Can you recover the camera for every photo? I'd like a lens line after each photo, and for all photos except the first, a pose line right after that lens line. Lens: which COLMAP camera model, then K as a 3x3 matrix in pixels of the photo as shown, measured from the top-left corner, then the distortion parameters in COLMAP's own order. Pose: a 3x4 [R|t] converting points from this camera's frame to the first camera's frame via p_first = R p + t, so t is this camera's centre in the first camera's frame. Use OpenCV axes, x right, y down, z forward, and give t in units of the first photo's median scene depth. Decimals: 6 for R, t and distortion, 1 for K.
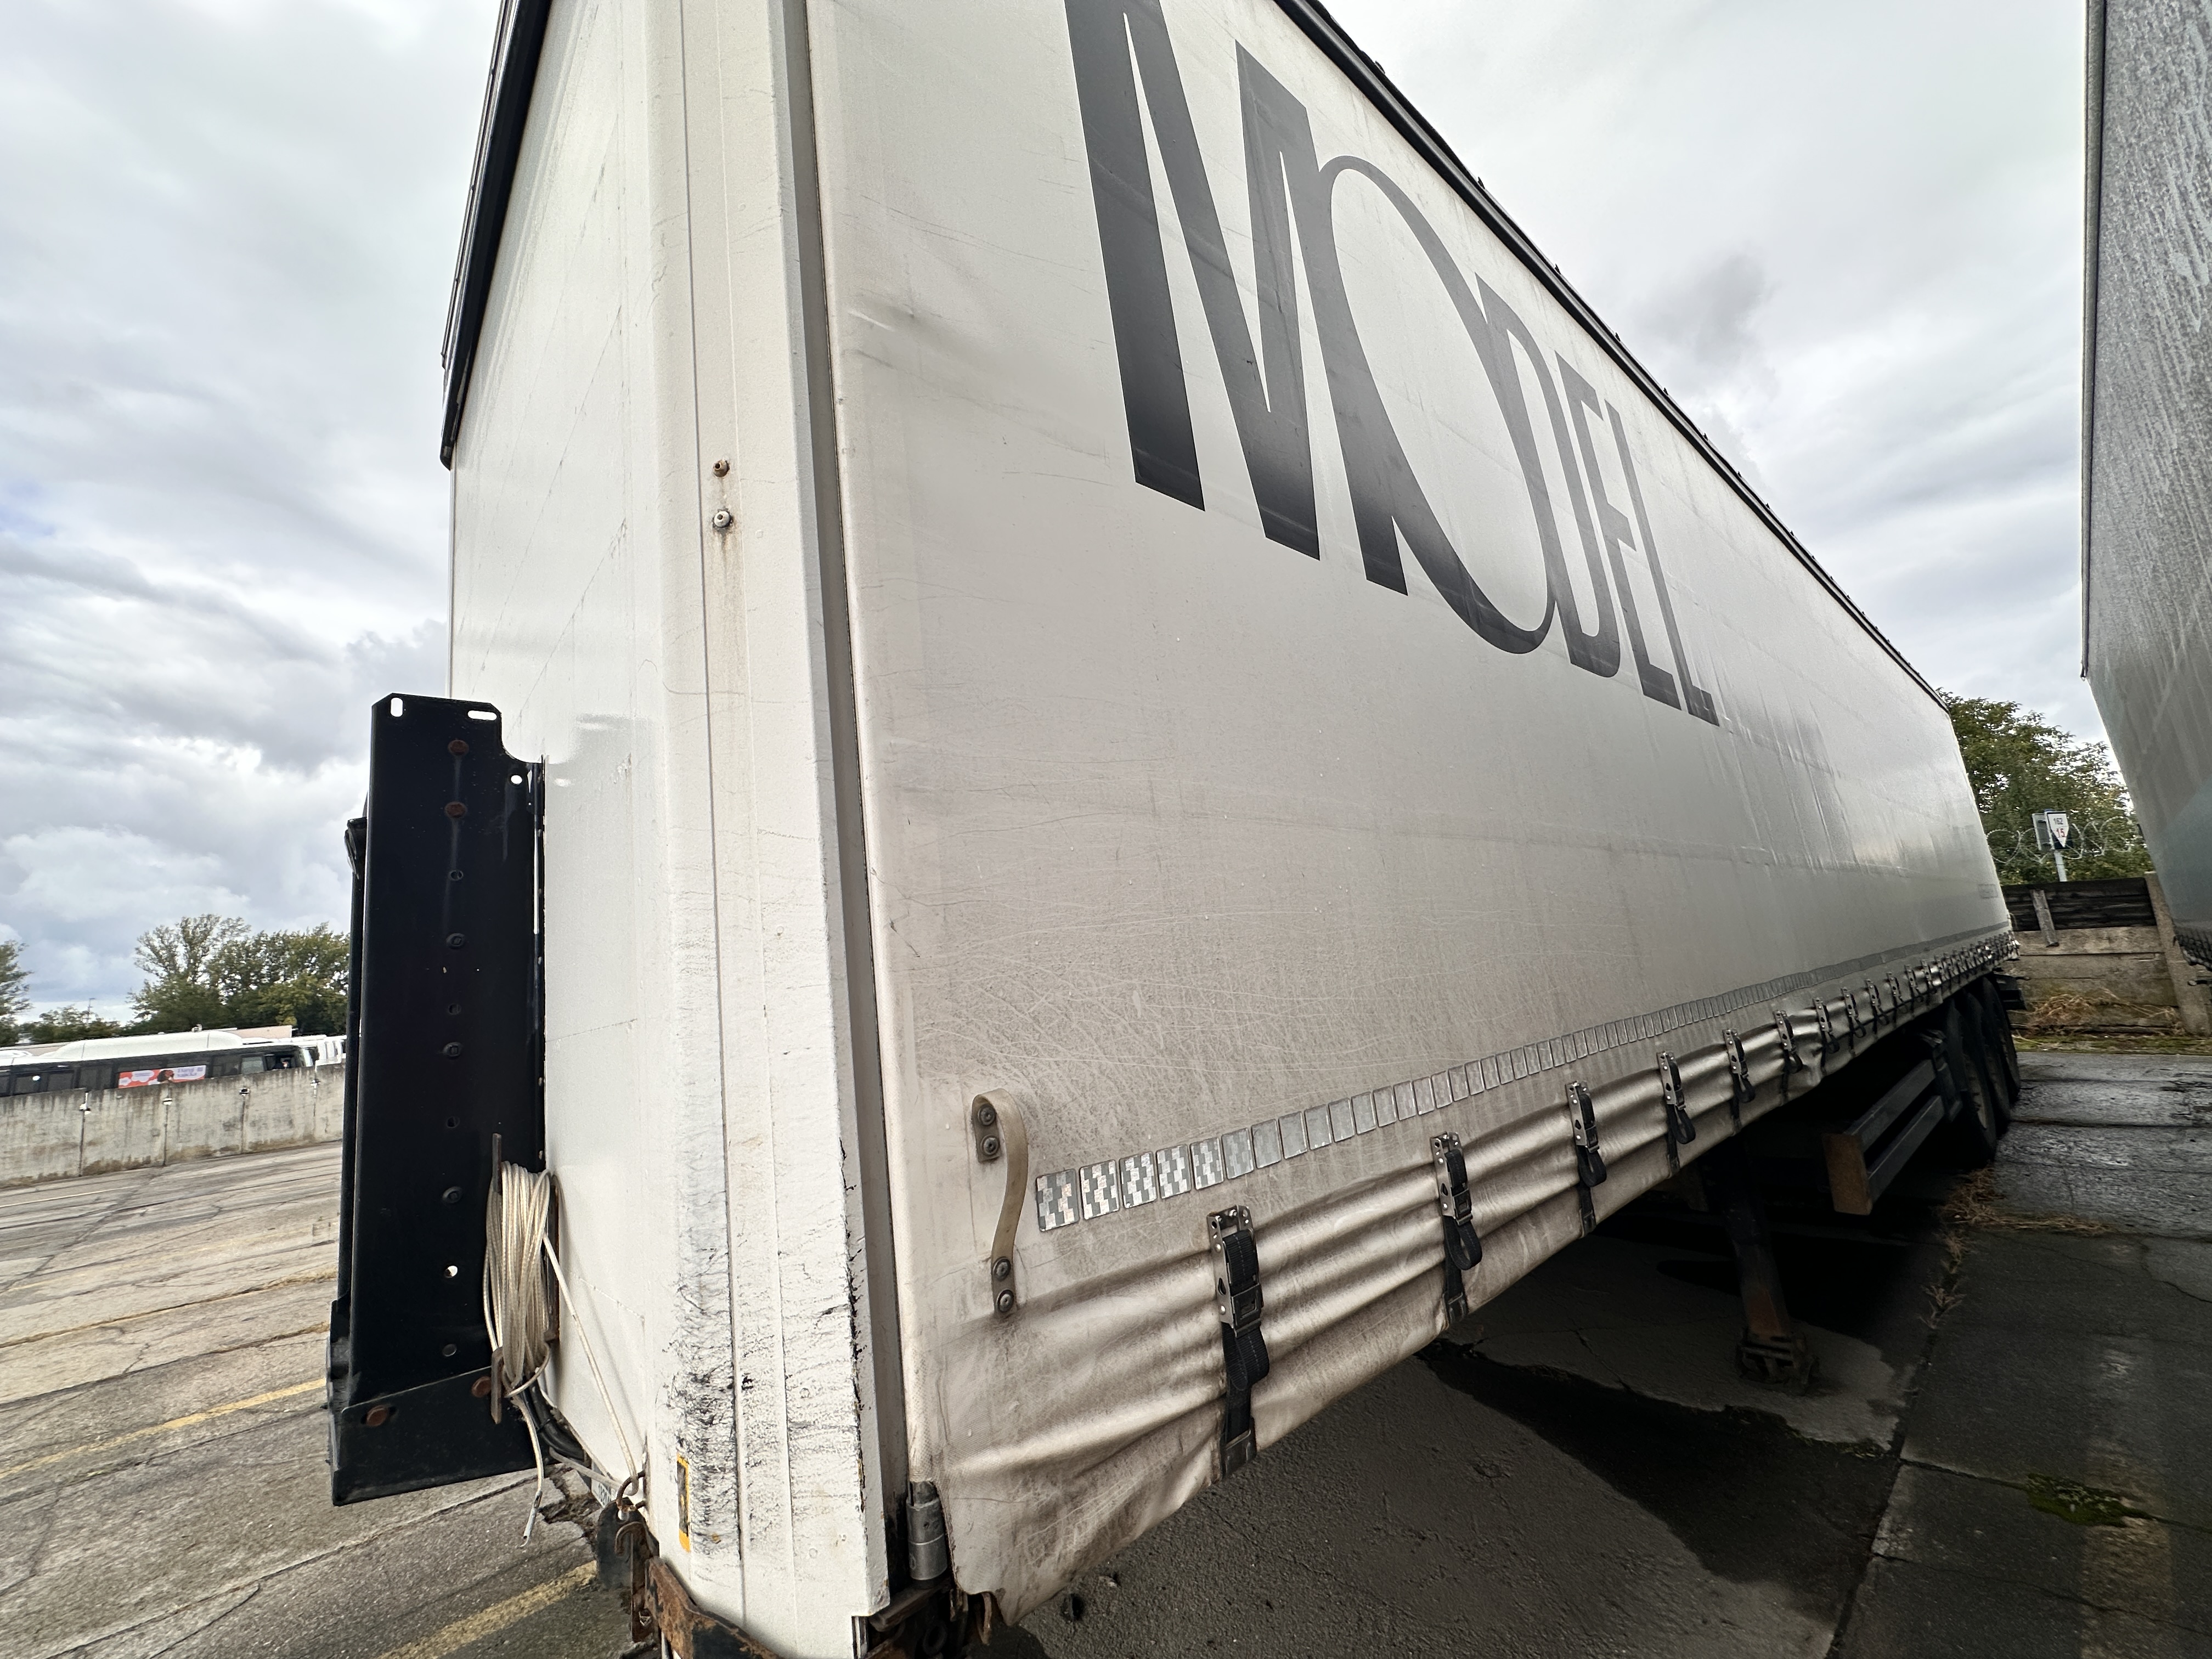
lens RADIAL K [[889.3, 0, 1106.0], [0, 889.3, 829.5], [0, 0, 1]] dist [0.000297, 0.000057]
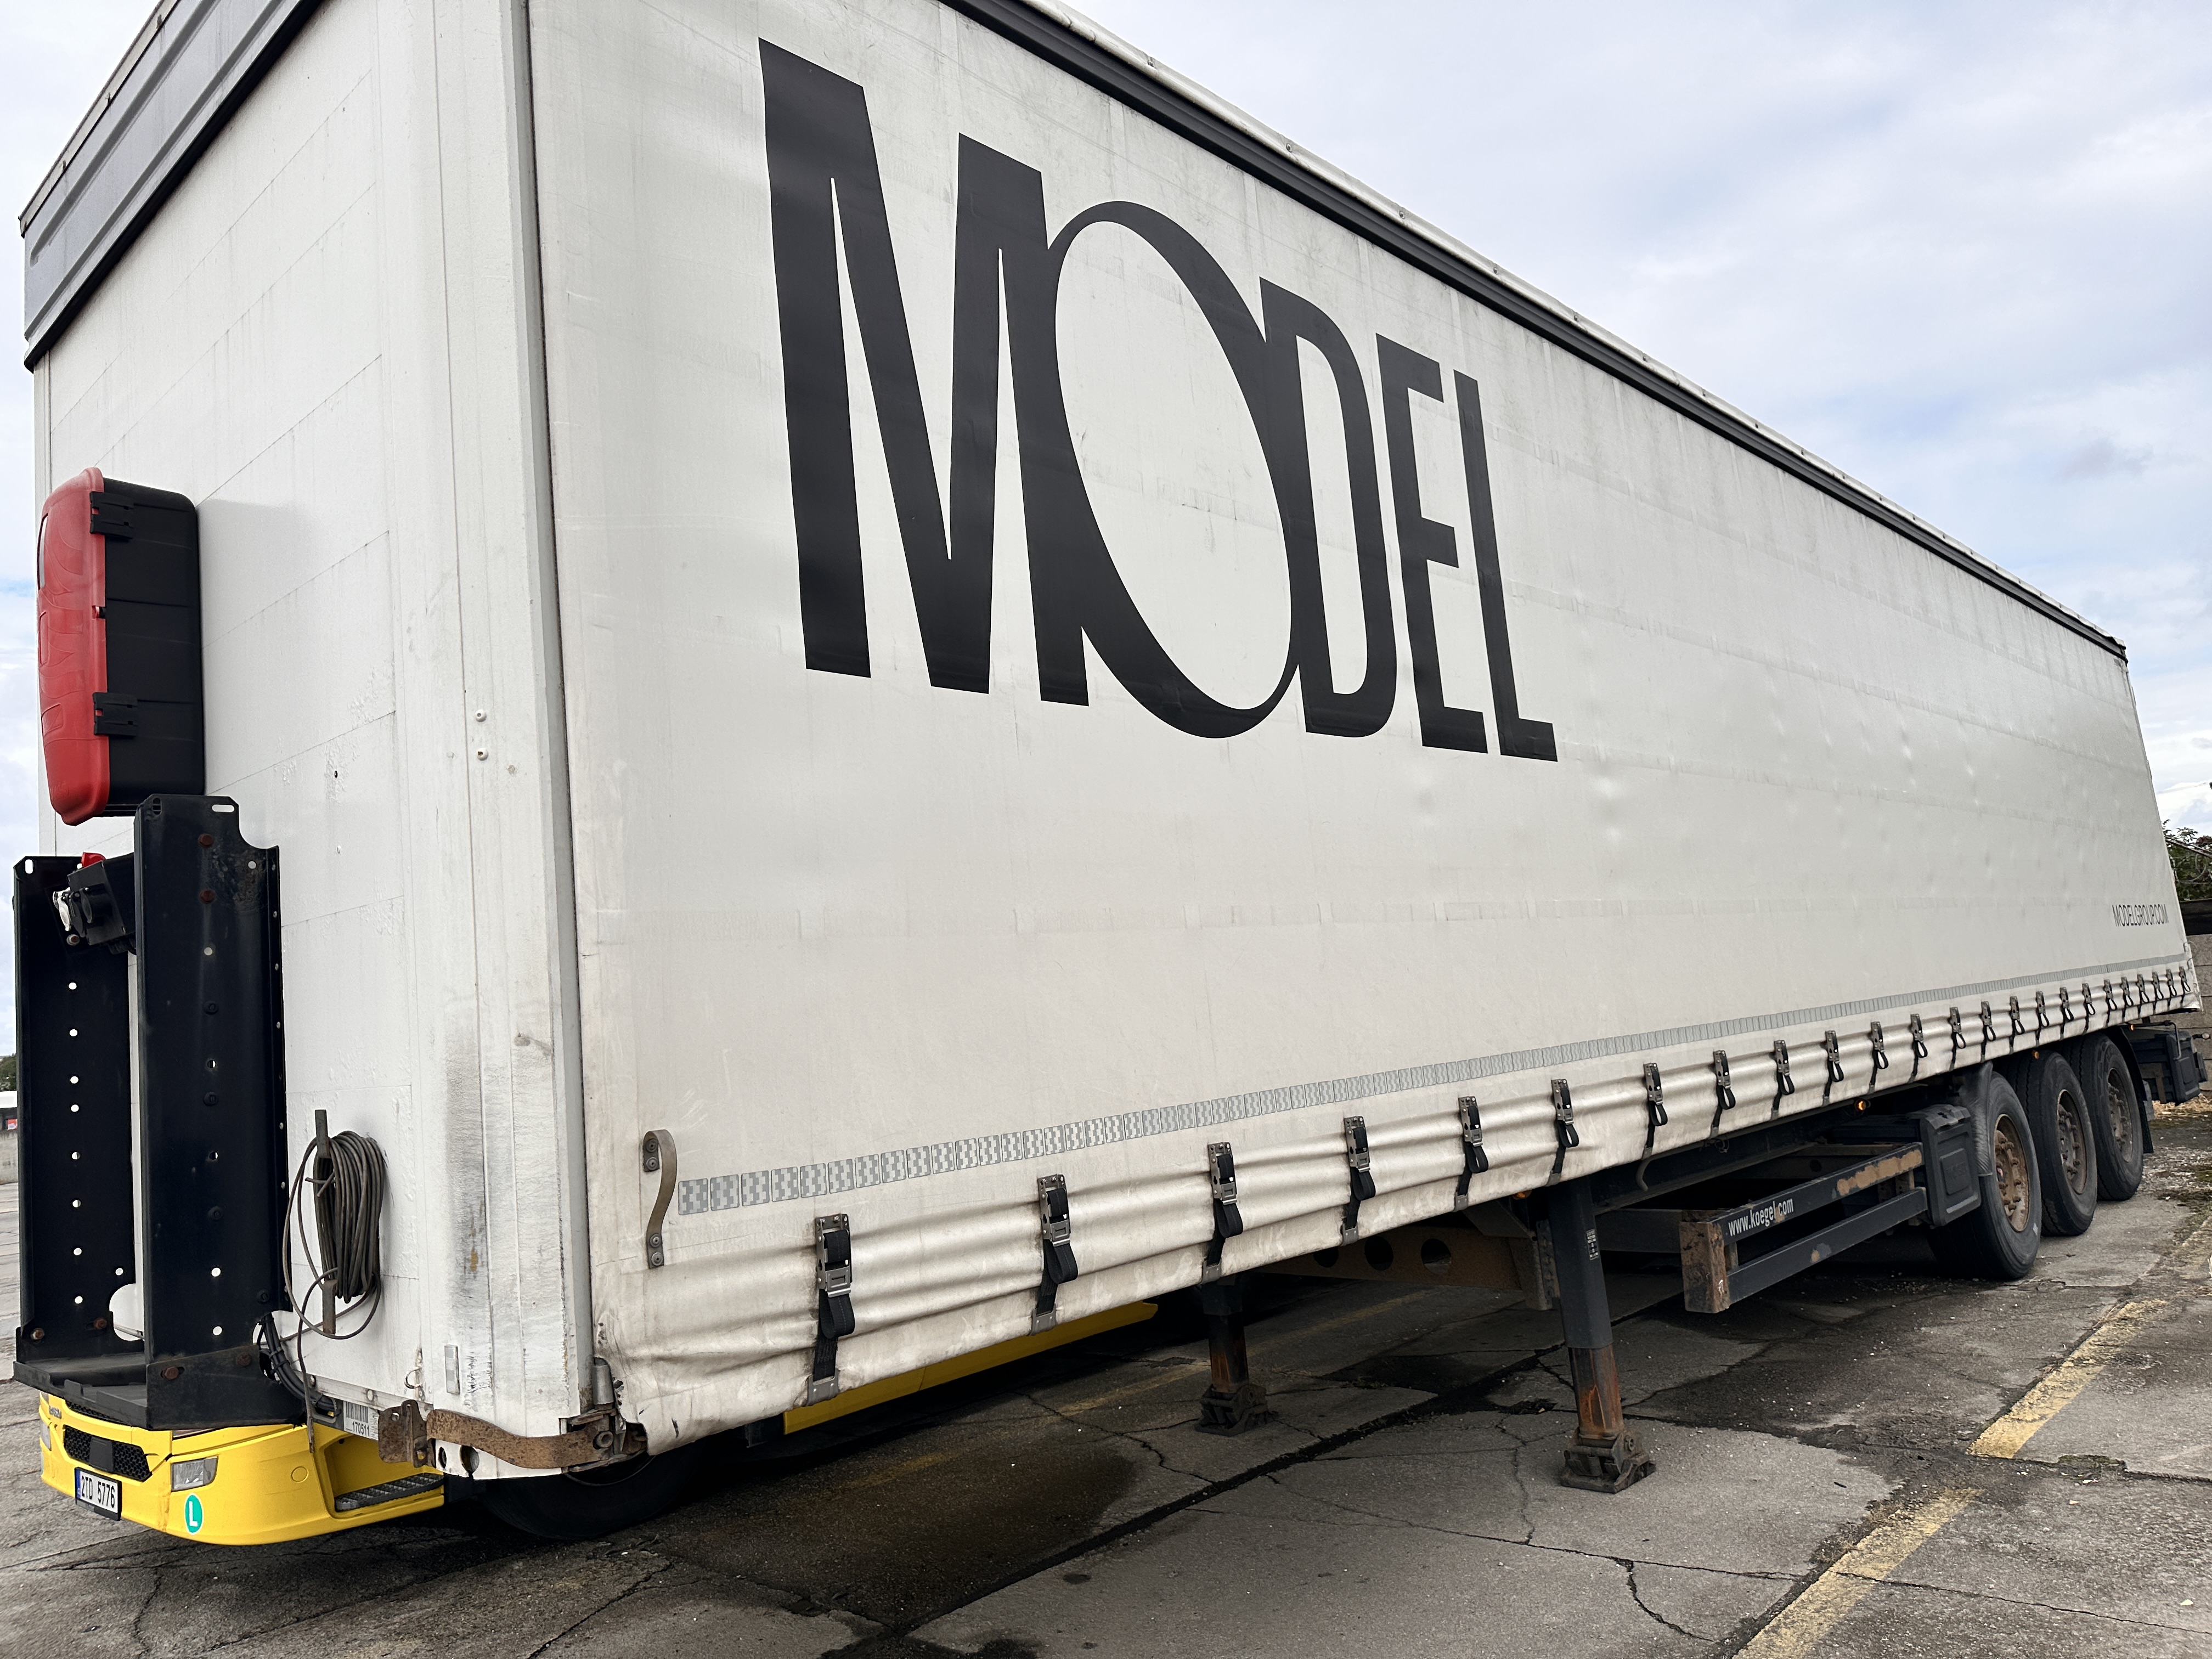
lens RADIAL K [[1549.1, 0, 1106.0], [0, 1549.1, 829.5], [0, 0, 1]] dist [0.142492, -0.183089]
pose [[0.991854, 0.057251, 0.113792, 0.202758], [-0.067383, 0.993902, 0.087278, -0.360445], [-0.108101, -0.094235, 0.989664, -1.175224]]
